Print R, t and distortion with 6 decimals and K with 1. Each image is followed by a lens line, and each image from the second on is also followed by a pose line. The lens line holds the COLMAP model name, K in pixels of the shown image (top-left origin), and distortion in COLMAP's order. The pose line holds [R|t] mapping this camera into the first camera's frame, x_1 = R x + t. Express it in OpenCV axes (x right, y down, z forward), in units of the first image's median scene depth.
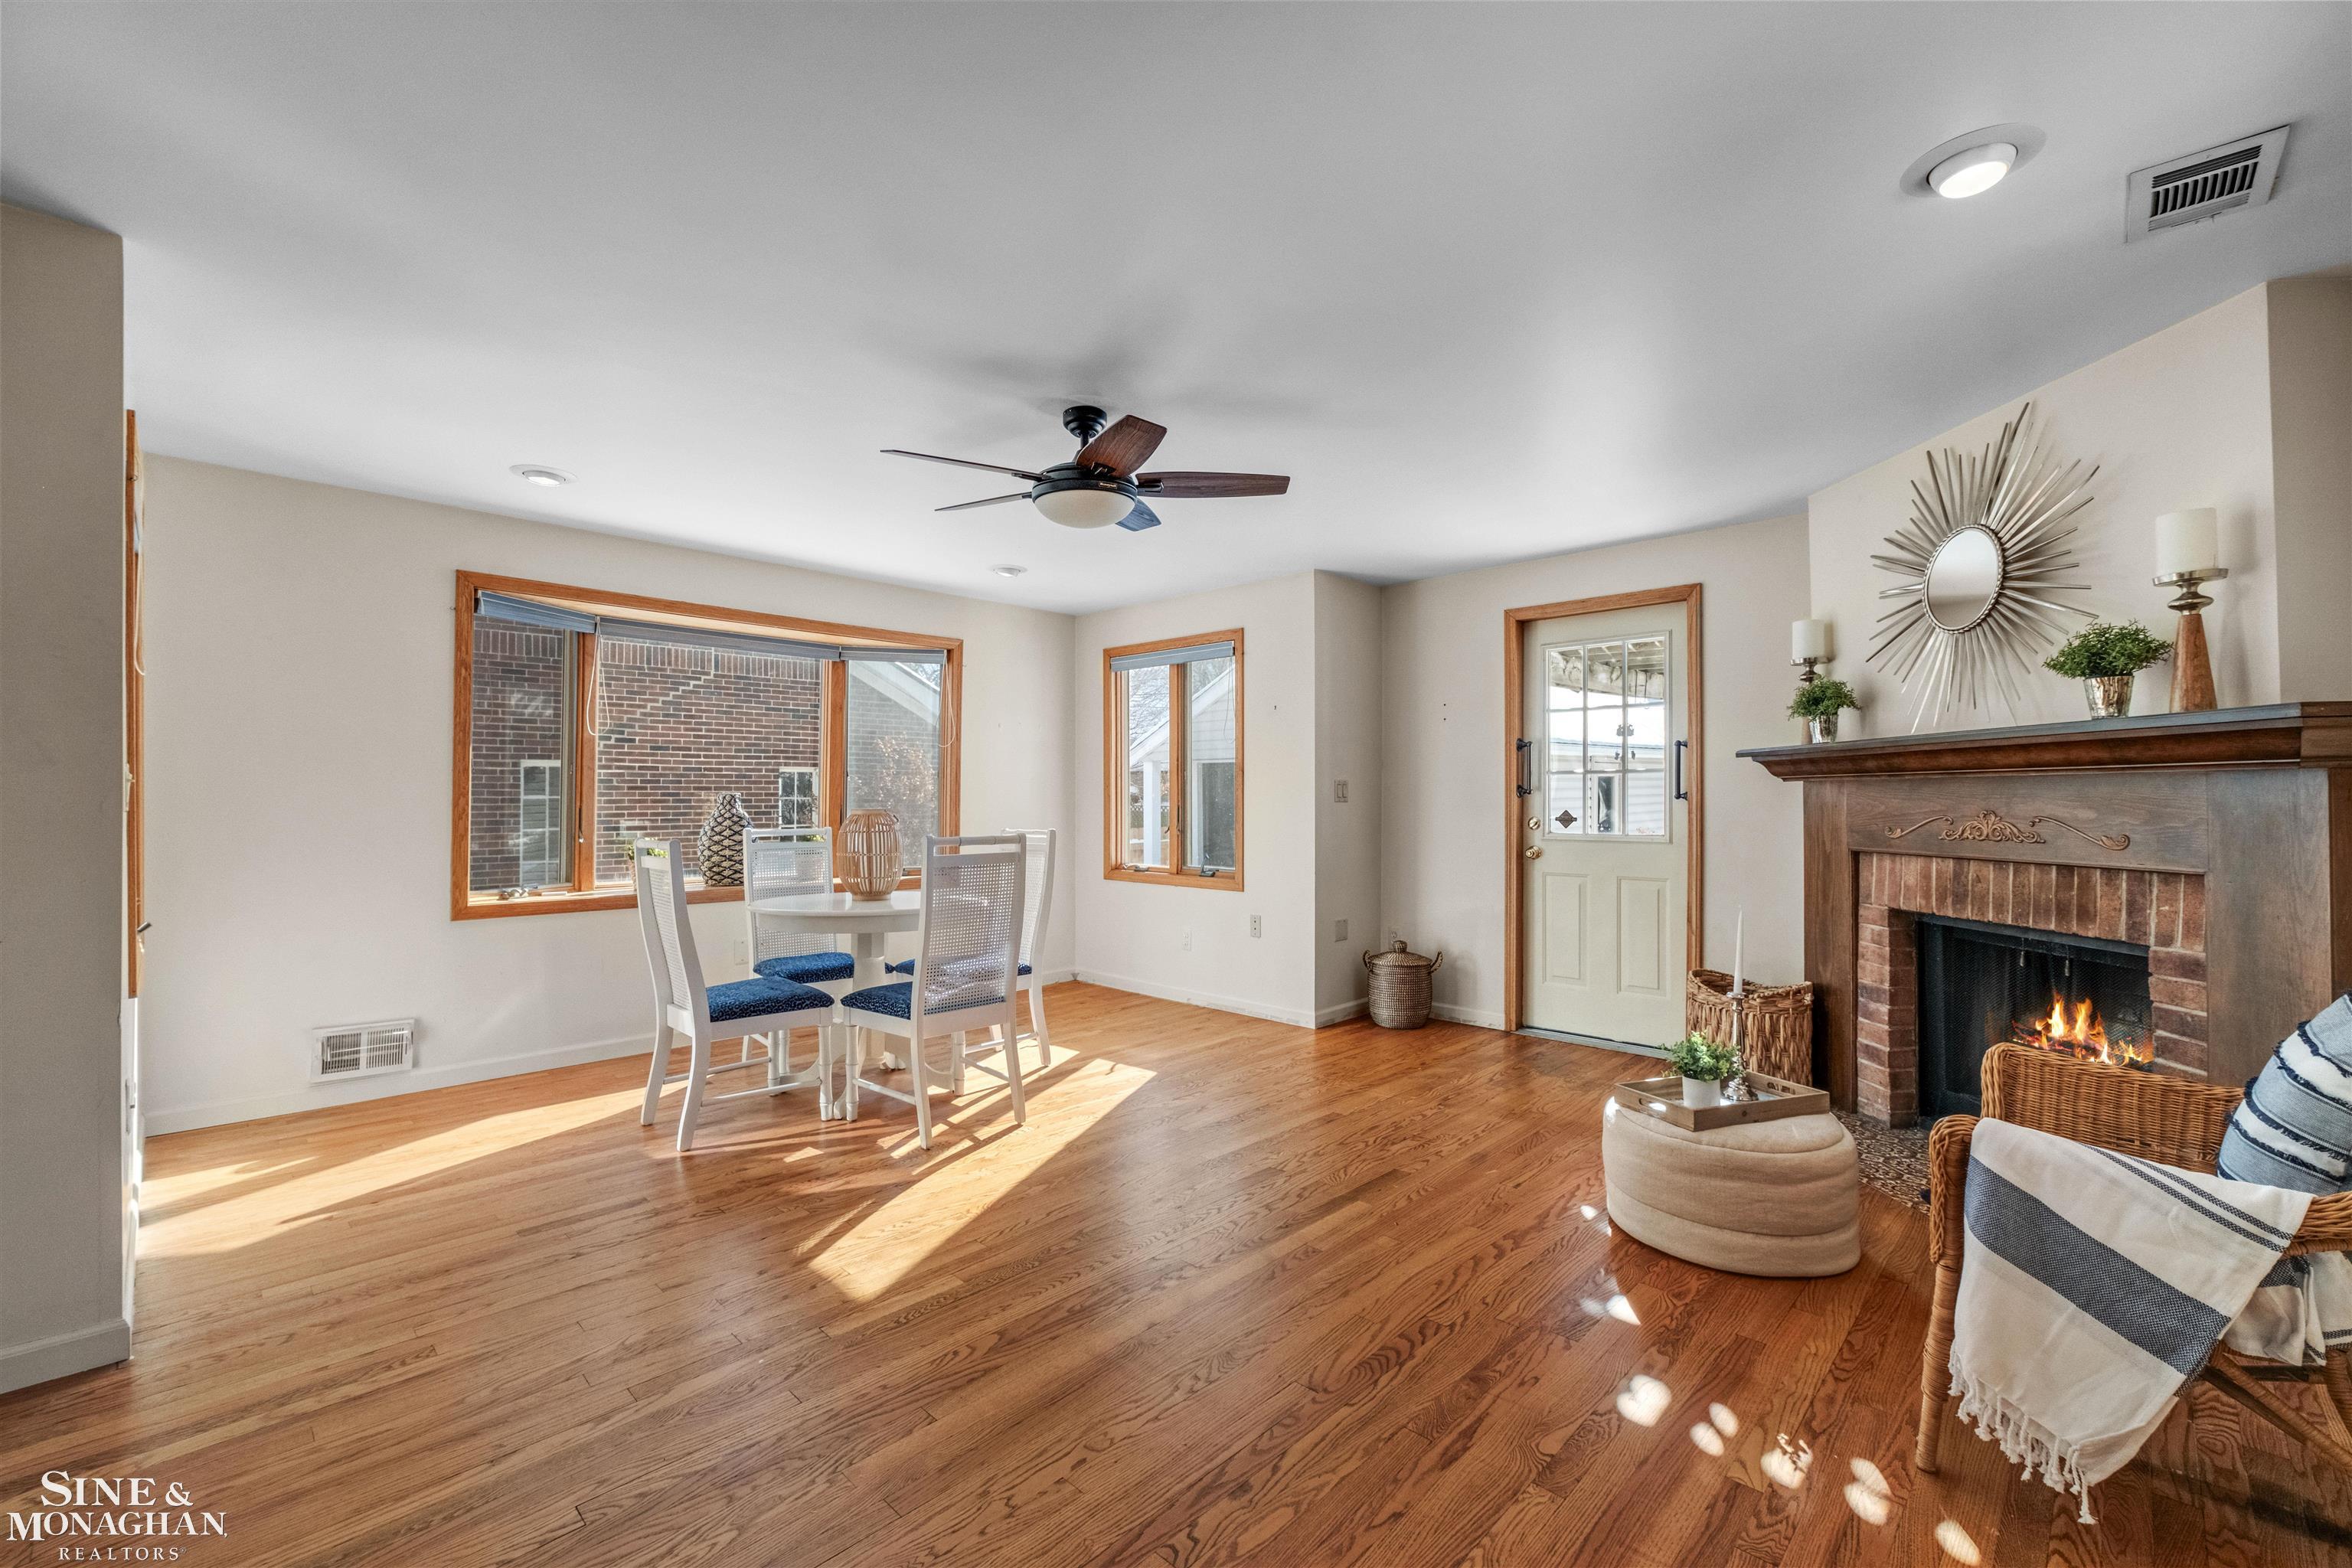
lens RADIAL K [[964.8, 0, 1182.7], [0, 964.8, 782.4], [0, 0, 1]] dist [-0.000222, -0.000002]
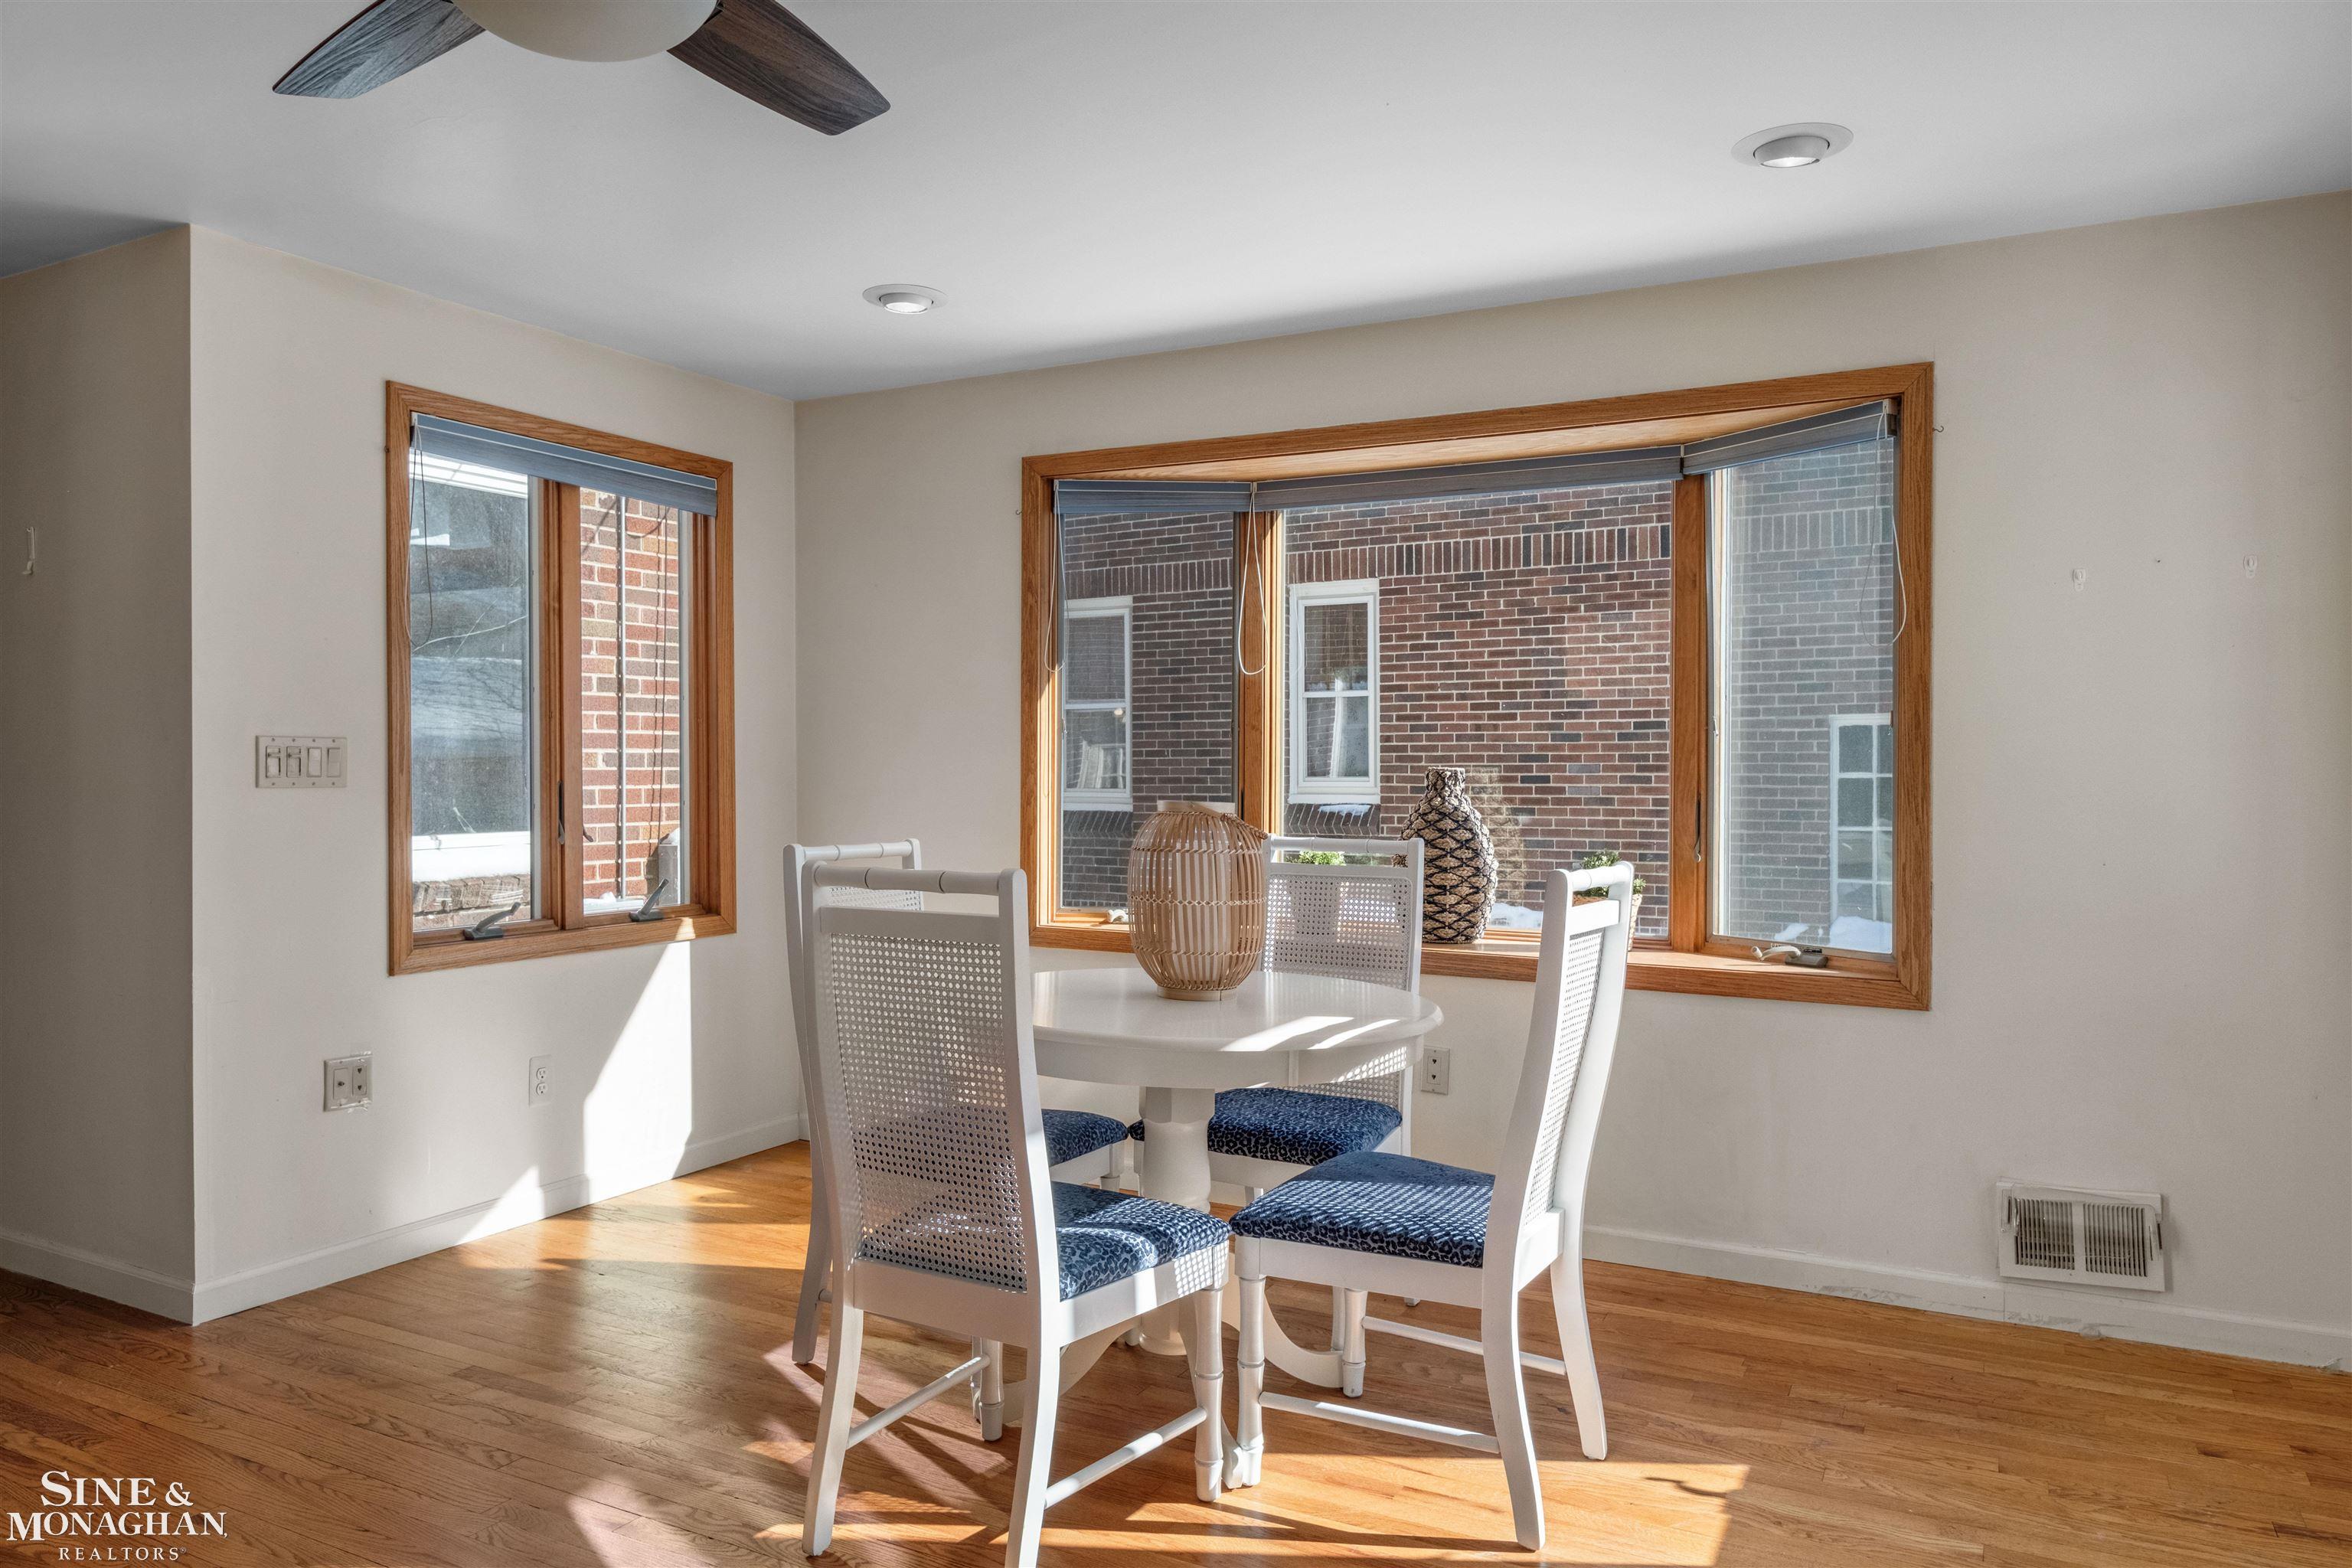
lens RADIAL K [[1568.9, 0, 1175.9], [0, 1568.9, 745.1], [0, 0, 1]] dist [0.006307, 0.002148]
pose [[0.278826, -0.014513, -0.960232, 0.523908], [0.010727, 0.999870, -0.011997, 0.012226], [0.960282, -0.006956, 0.278946, 1.013920]]
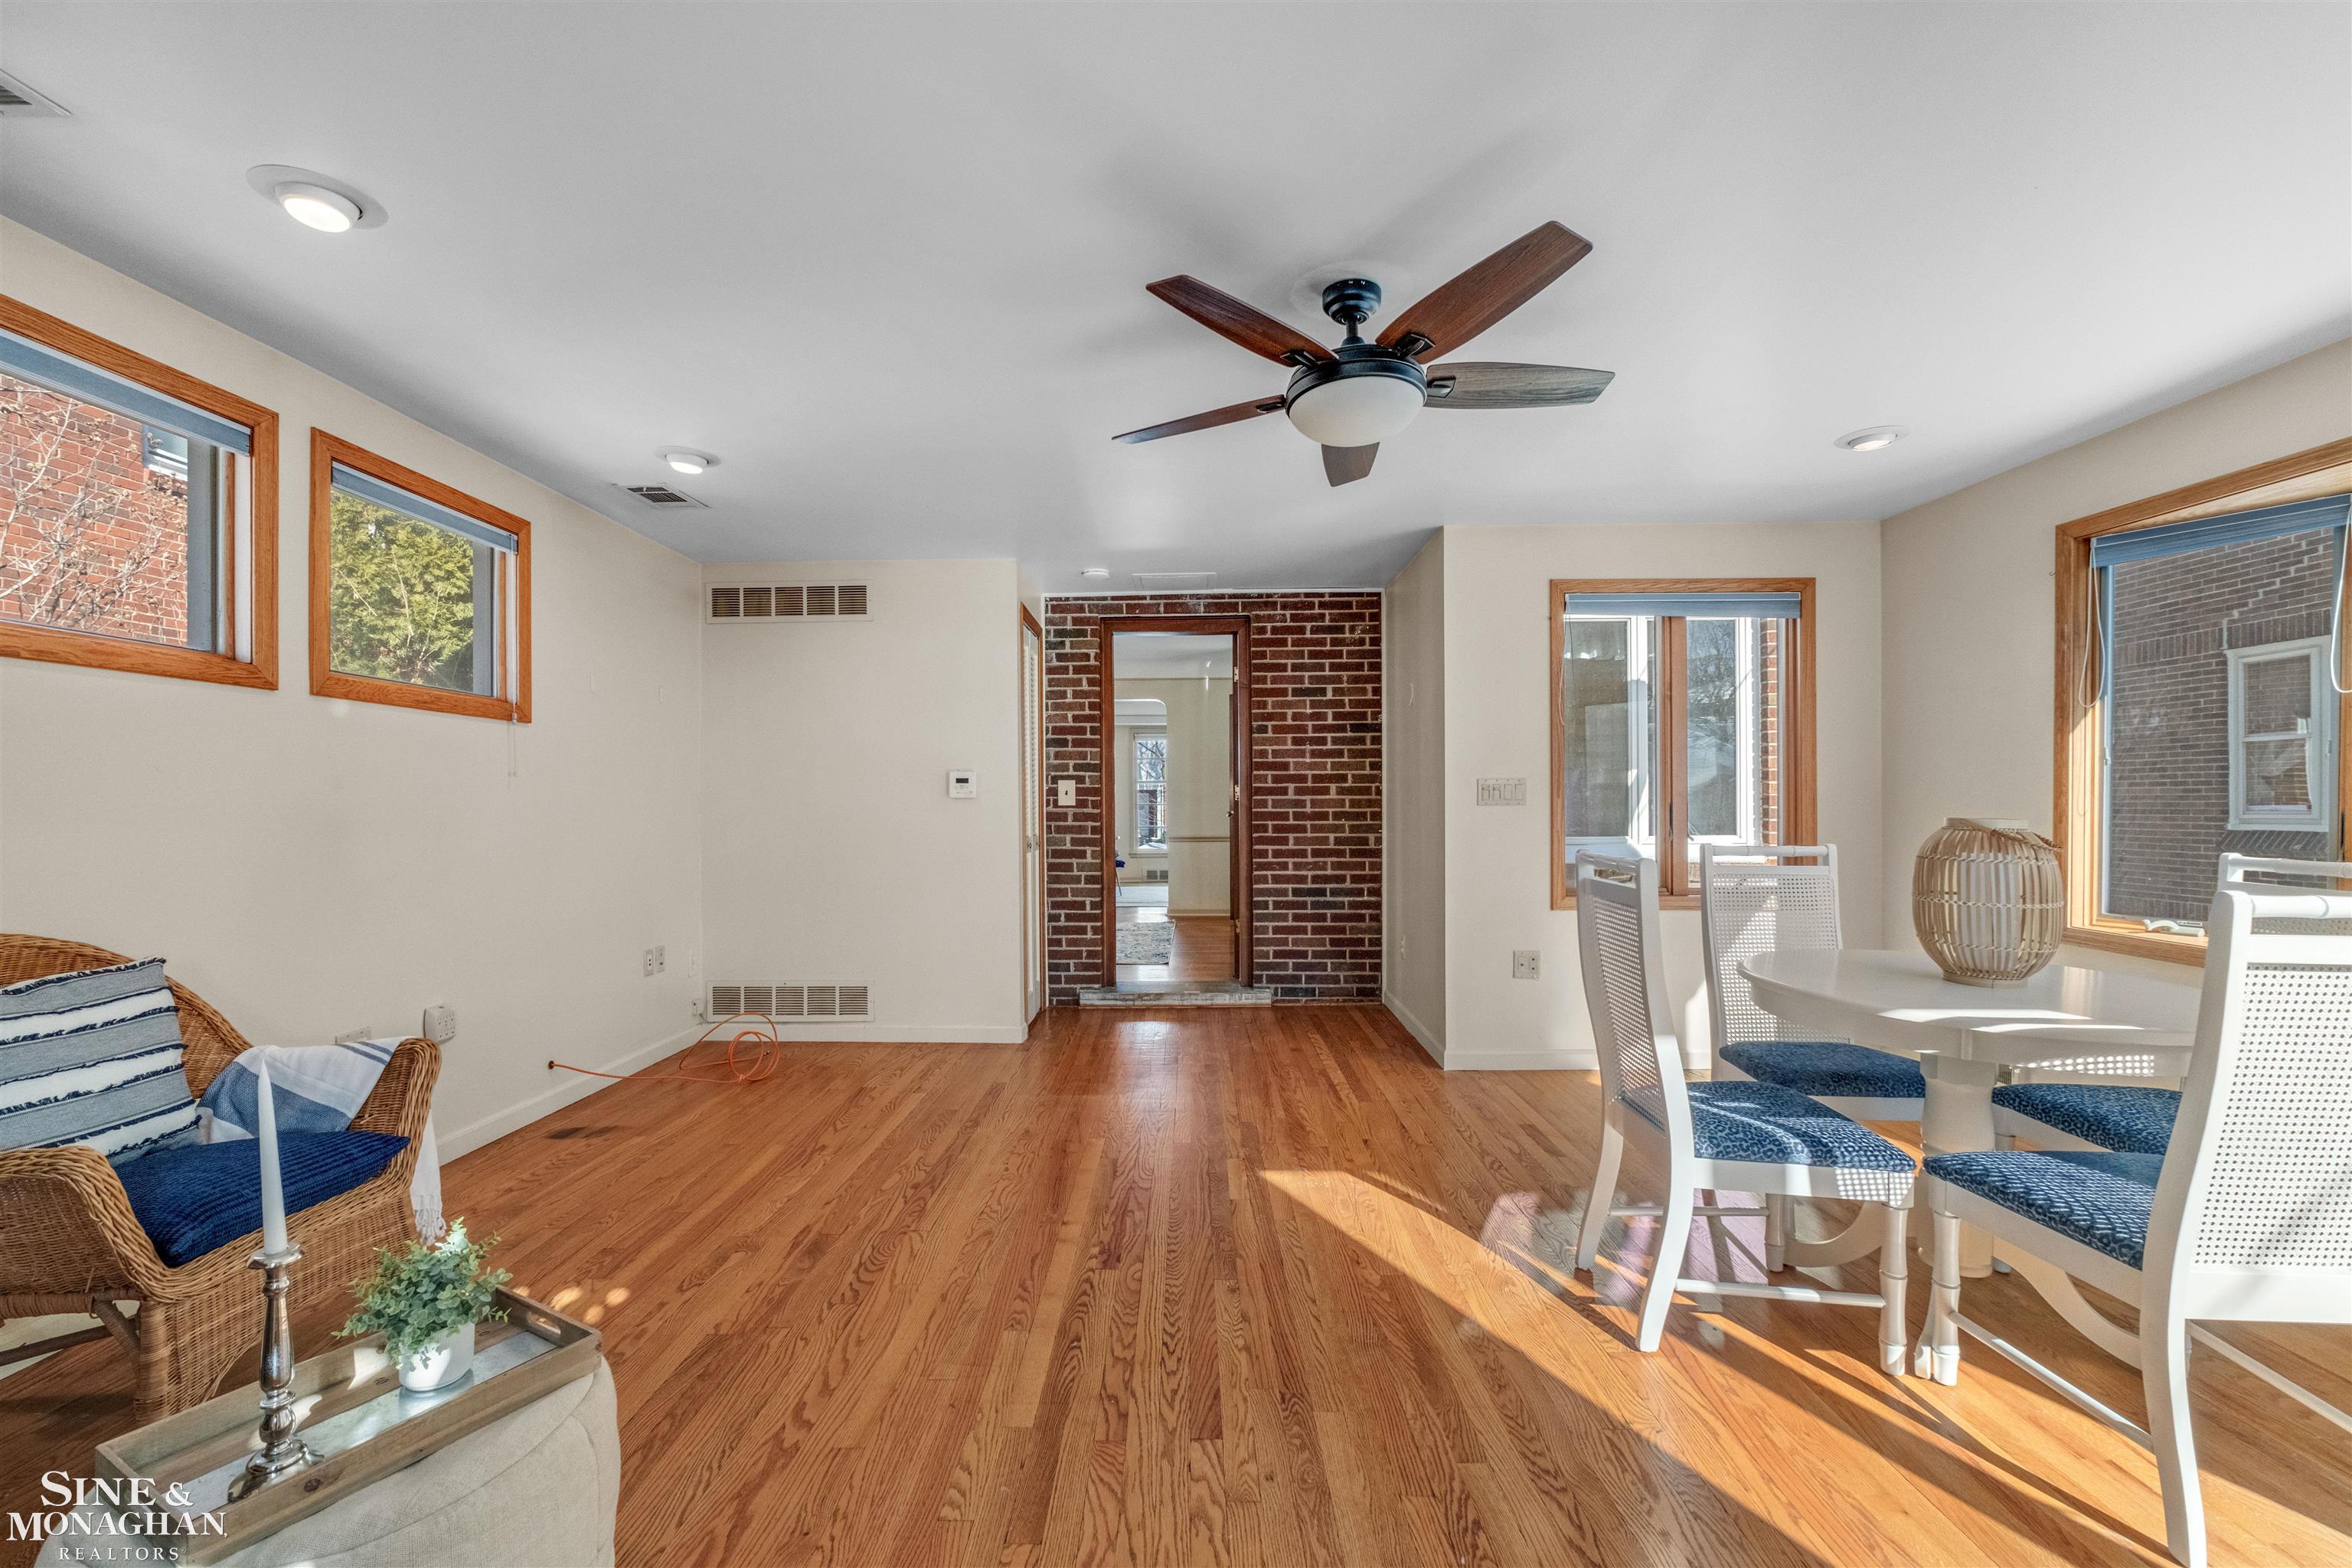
lens RADIAL K [[1010.4, 0, 1188.8], [0, 1010.4, 798.9], [0, 0, 1]] dist [-0.000633, 0.000503]
pose [[-0.721092, 0.002607, -0.692834, 0.526367], [0.011957, 0.999891, -0.008682, 0.020831], [0.692736, -0.014545, -0.721045, 1.438237]]
